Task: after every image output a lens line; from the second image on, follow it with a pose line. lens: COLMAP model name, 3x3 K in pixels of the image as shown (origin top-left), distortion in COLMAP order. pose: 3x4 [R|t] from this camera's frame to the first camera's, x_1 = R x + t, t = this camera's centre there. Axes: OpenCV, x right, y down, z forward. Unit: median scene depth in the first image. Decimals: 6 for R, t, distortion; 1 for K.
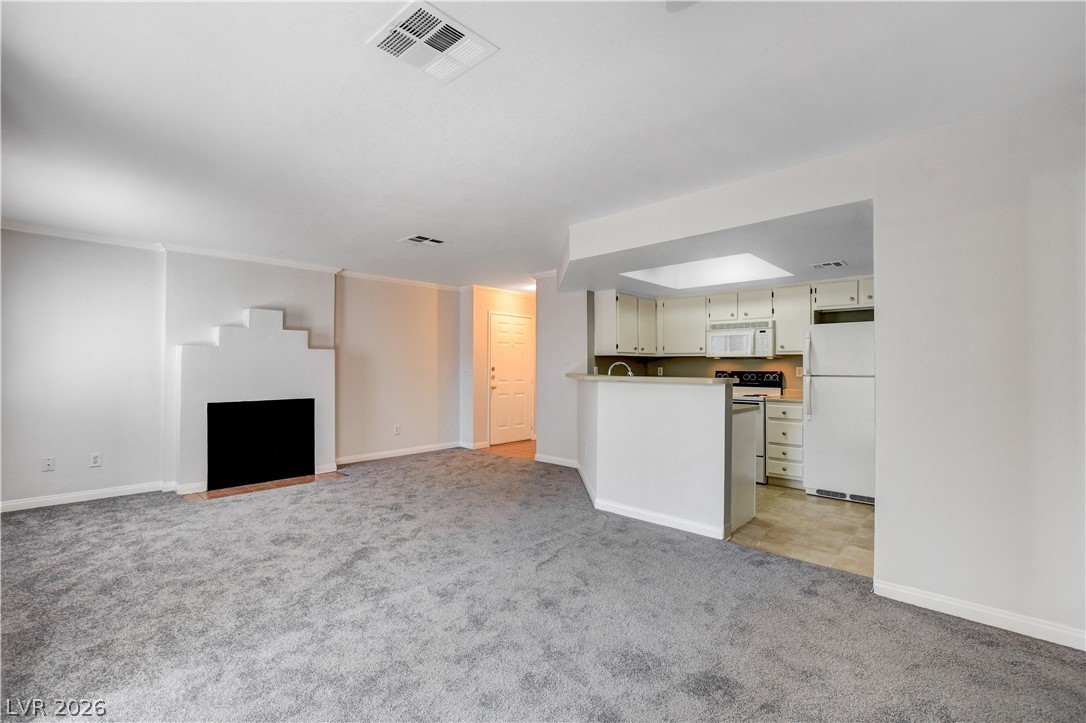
lens RADIAL K [[474.9, 0, 541.7], [0, 474.9, 362.0], [0, 0, 1]] dist [-0.029620, 0.006852]
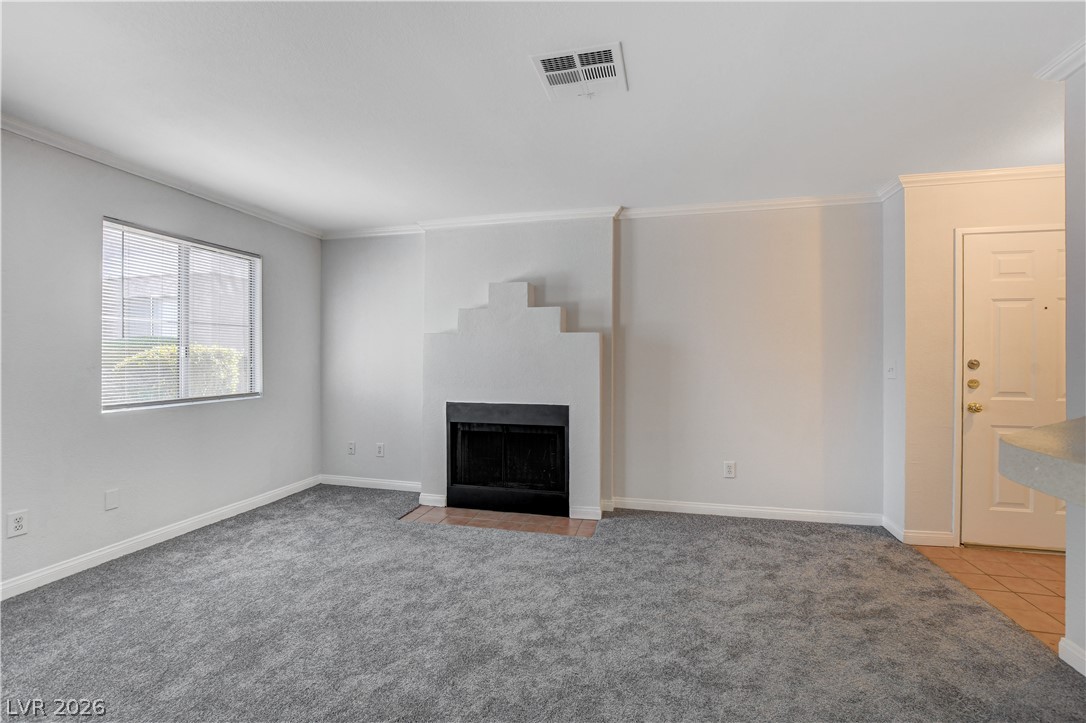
lens RADIAL K [[476.4, 0, 544.1], [0, 476.4, 358.8], [0, 0, 1]] dist [-0.025506, 0.004543]
pose [[0.492322, 0.000643, -0.870413, 0.104300], [0.007580, 0.999959, 0.005026, 0.006702], [0.870380, -0.009072, 0.492297, 0.678375]]
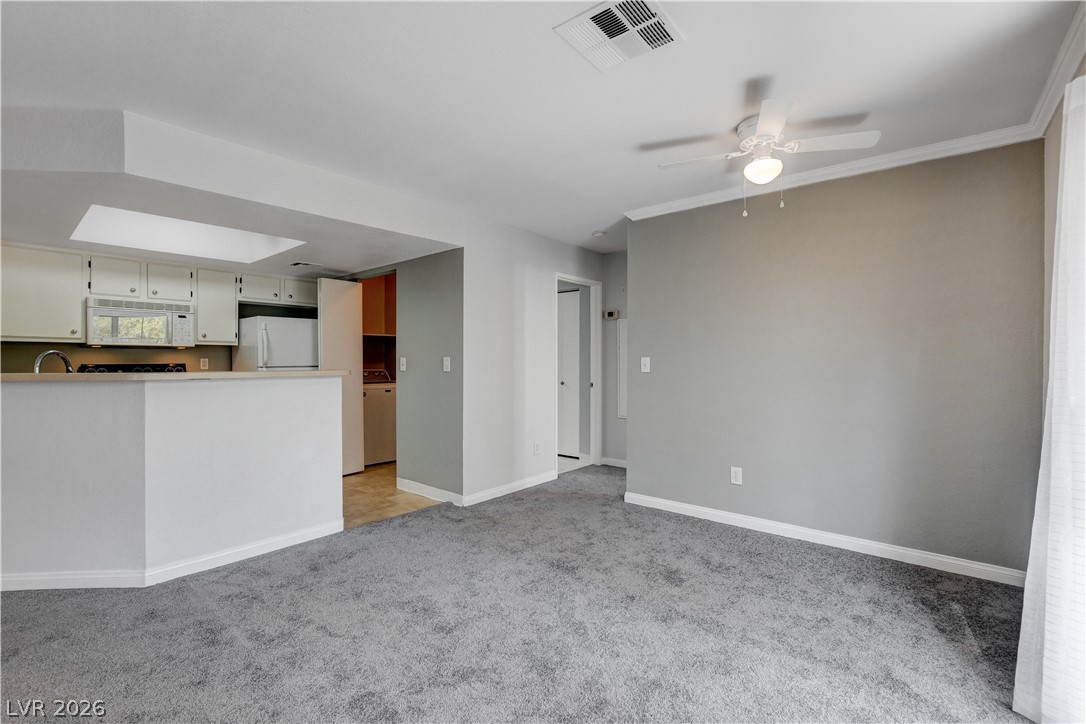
lens RADIAL K [[474.9, 0, 541.7], [0, 474.9, 362.5], [0, 0, 1]] dist [-0.029620, 0.006852]
pose [[-0.059178, -0.009789, 0.998199, -0.420839], [-0.009848, 0.999909, 0.009221, 0.003651], [-0.998199, -0.009284, -0.059269, 0.420155]]
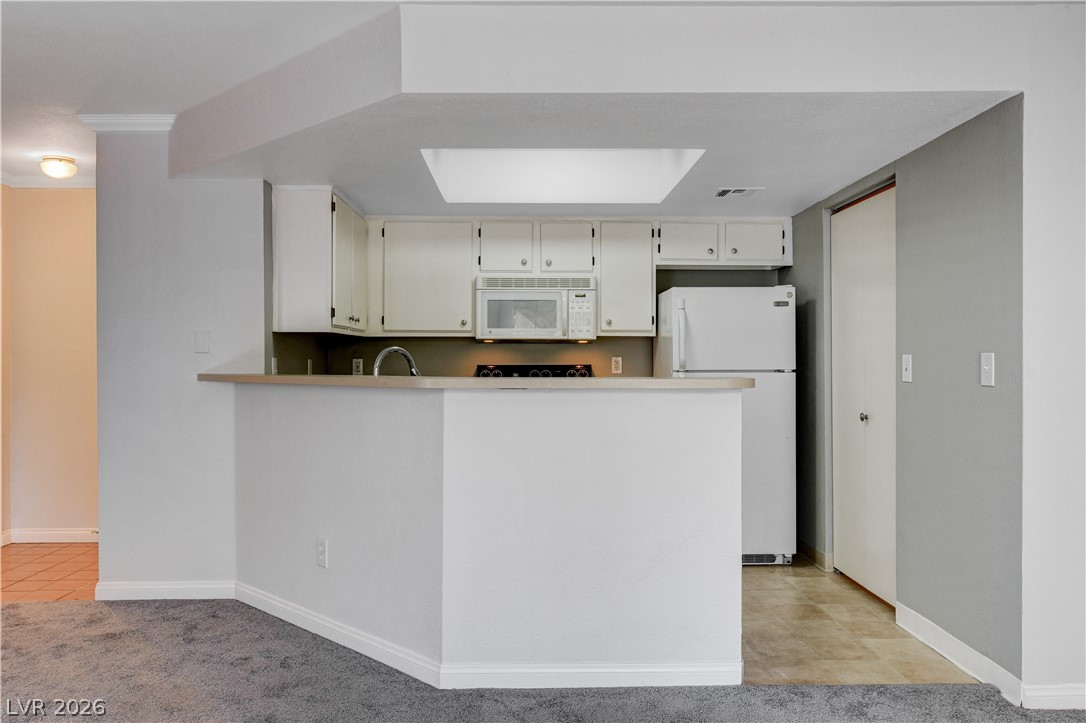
lens RADIAL K [[821.6, 0, 543.0], [0, 821.6, 361.5], [0, 0, 1]] dist [-0.008459, 0.006115]
pose [[0.711688, -0.005281, 0.702476, -0.273623], [-0.004568, 0.999916, 0.012144, 0.003939], [-0.702481, -0.011852, 0.711604, 0.332469]]
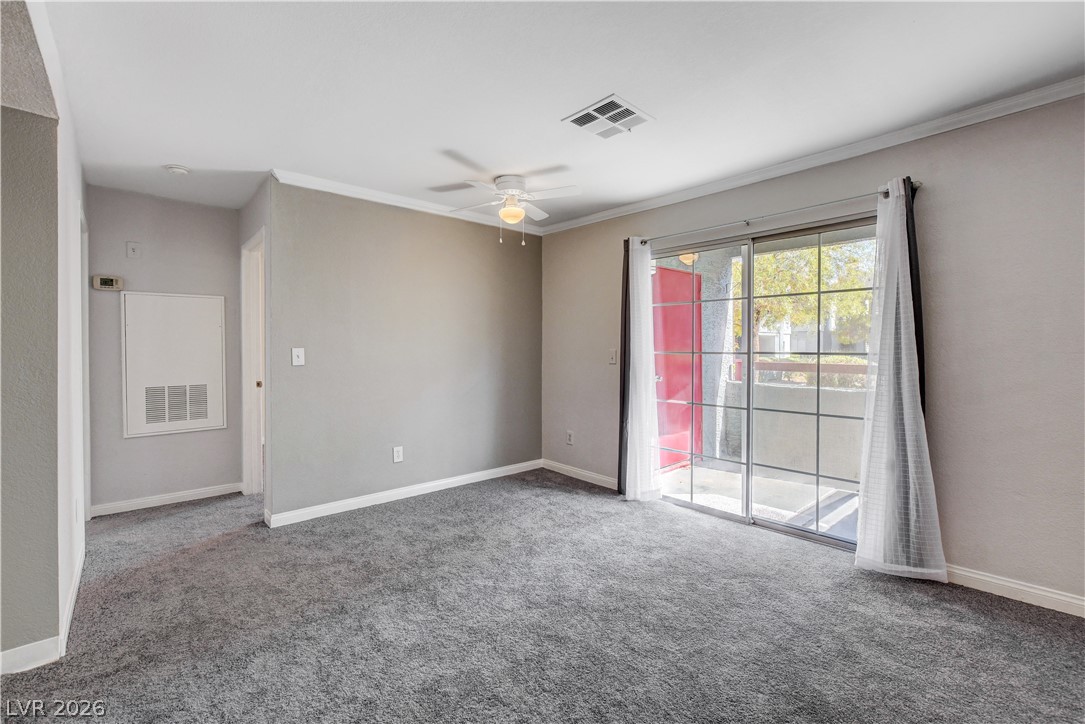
lens RADIAL K [[472.4, 0, 543.3], [0, 472.4, 355.2], [0, 0, 1]] dist [-0.023134, 0.005916]
pose [[-0.996735, 0.000379, 0.080747, -0.052319], [0.000854, 0.999982, 0.005856, 0.007075], [-0.080744, 0.005905, -0.996717, 0.832846]]
